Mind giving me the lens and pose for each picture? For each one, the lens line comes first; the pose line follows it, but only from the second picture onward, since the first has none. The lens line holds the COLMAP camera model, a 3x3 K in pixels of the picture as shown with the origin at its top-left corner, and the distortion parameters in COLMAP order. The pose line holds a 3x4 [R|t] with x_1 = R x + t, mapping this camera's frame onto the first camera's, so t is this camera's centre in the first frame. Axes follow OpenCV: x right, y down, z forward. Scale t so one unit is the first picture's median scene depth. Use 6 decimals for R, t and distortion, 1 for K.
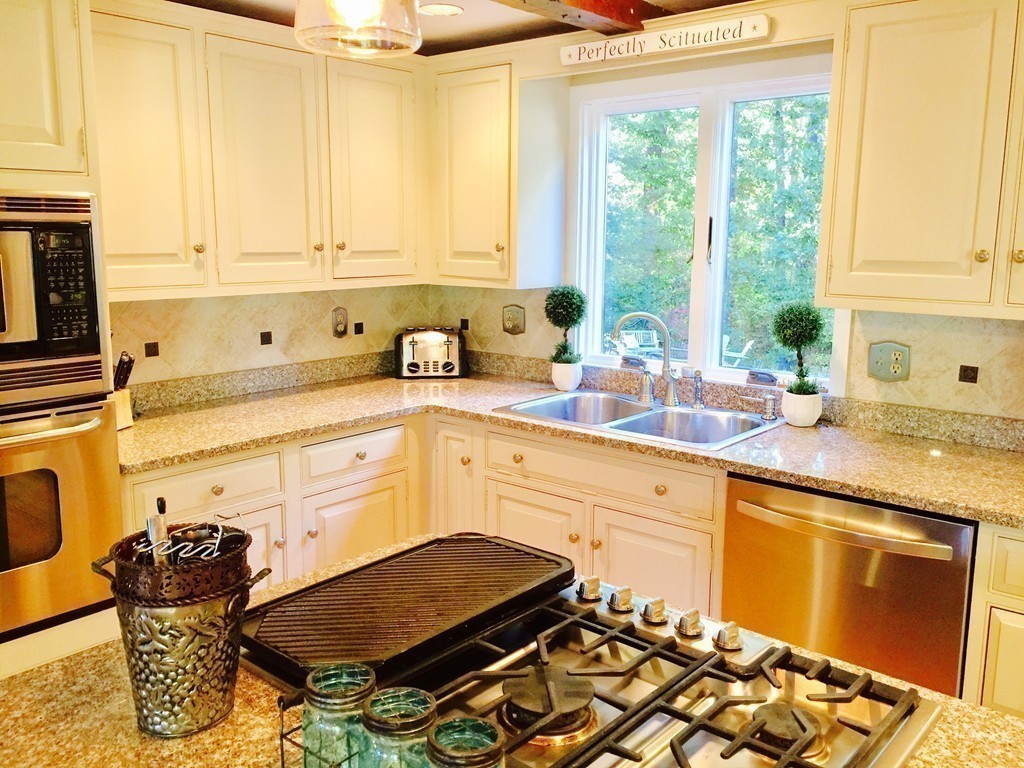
lens RADIAL K [[879.3, 0, 506.9], [0, 879.3, 379.8], [0, 0, 1]] dist [0.081375, -0.104325]
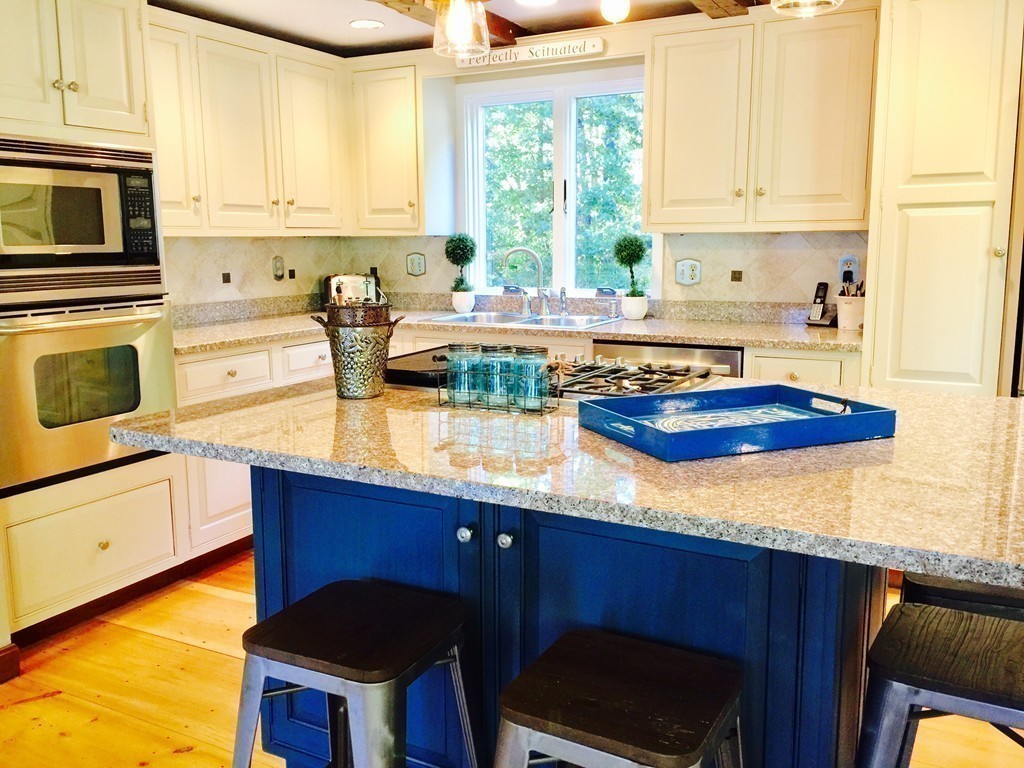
lens RADIAL K [[879.3, 0, 509.5], [0, 879.3, 380.6], [0, 0, 1]] dist [0.081375, -0.104325]
pose [[0.977010, -0.048135, 0.207691, -0.172186], [0.049698, 0.998762, -0.002312, 0.142039], [-0.207322, 0.012581, 0.978192, -0.368902]]
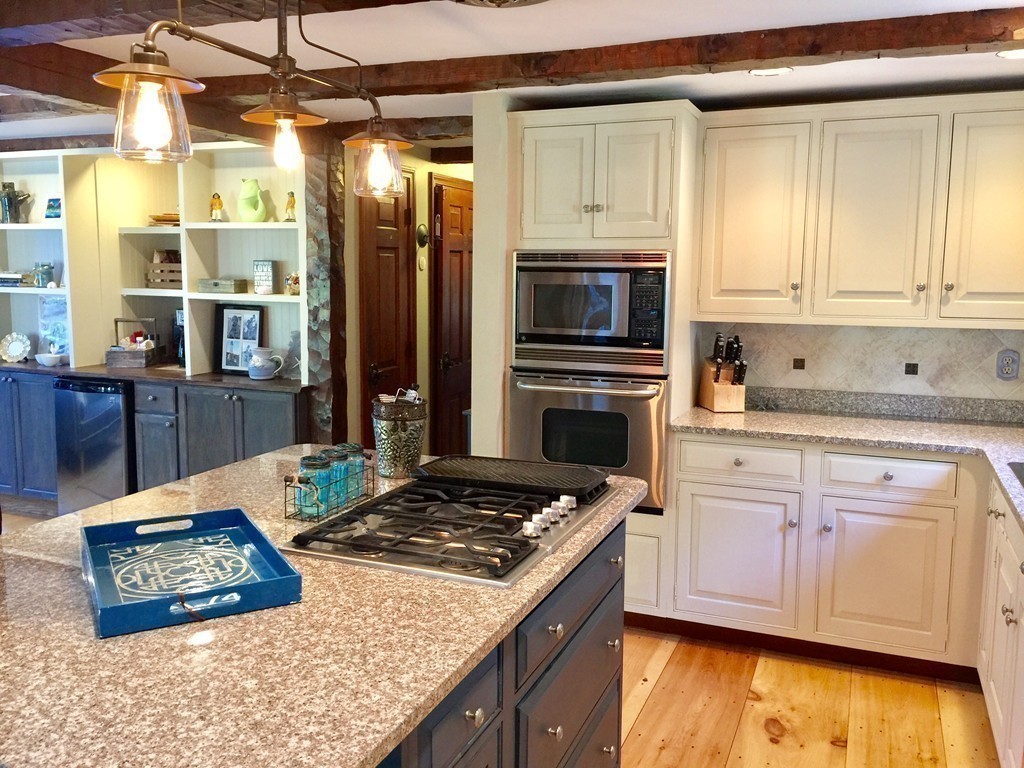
lens RADIAL K [[879.3, 0, 506.7], [0, 879.3, 374.2], [0, 0, 1]] dist [0.081375, -0.104325]
pose [[0.306504, 0.109535, -0.945546, 0.736390], [-0.164945, 0.984441, 0.060573, -0.028398], [0.937469, 0.137397, 0.319802, 0.193396]]
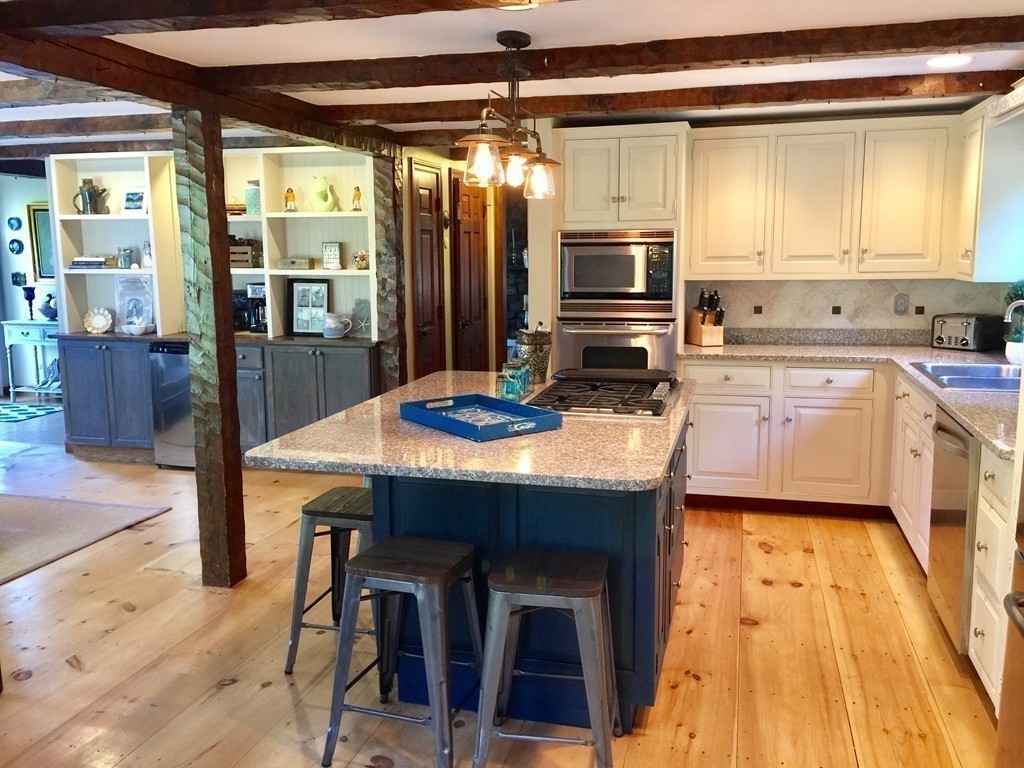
lens RADIAL K [[879.3, 0, 509.7], [0, 879.3, 376.2], [0, 0, 1]] dist [0.081375, -0.104325]
pose [[0.429652, 0.120373, -0.894936, 1.057720], [-0.137619, 0.988227, 0.066852, 0.050814], [0.892446, 0.094437, 0.441159, -0.239848]]
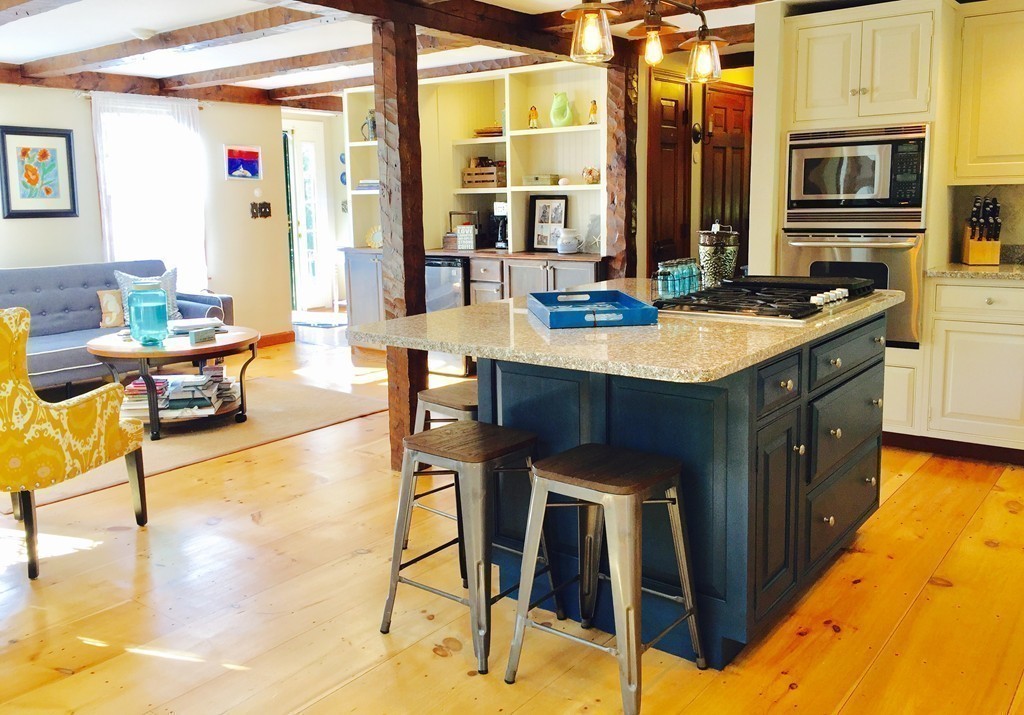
lens RADIAL K [[878.6, 0, 503.1], [0, 878.6, 324.2], [0, 0, 1]] dist [0.075324, -0.085886]
pose [[0.045206, 0.136277, -0.989639, 1.087179], [-0.145080, 0.981044, 0.128467, 0.076371], [0.988387, 0.137770, 0.064120, 0.035619]]
